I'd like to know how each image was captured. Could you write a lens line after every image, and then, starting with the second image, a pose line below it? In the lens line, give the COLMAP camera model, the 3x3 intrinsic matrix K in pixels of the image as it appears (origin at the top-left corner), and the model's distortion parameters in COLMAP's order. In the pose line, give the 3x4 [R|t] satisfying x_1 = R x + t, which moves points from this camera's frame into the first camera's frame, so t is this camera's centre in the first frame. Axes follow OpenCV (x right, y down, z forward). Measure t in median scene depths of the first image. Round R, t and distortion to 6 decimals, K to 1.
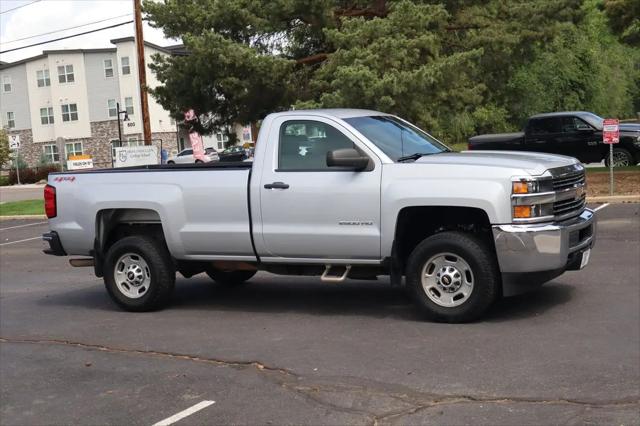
lens RADIAL K [[969.1, 0, 295.0], [0, 969.1, 224.0], [0, 0, 1]] dist [0.024307, -0.037059]
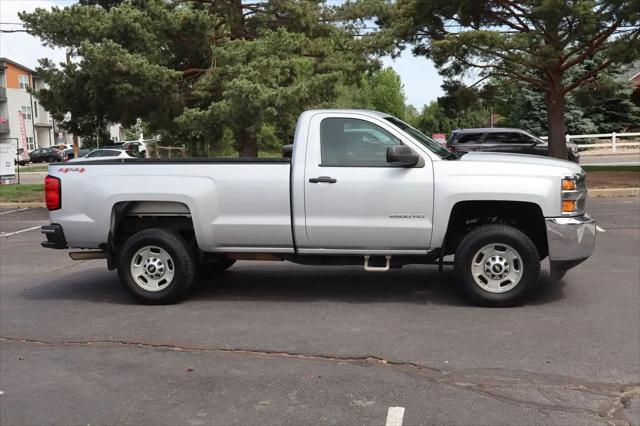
lens RADIAL K [[758.7, 0, 346.4], [0, 758.7, 212.5], [0, 0, 1]] dist [0.009638, 0.010444]
pose [[0.945689, 0.002153, 0.325064, -0.253192], [-0.001167, 0.999994, -0.003229, -0.002003], [-0.325069, 0.002675, 0.945686, 0.218337]]
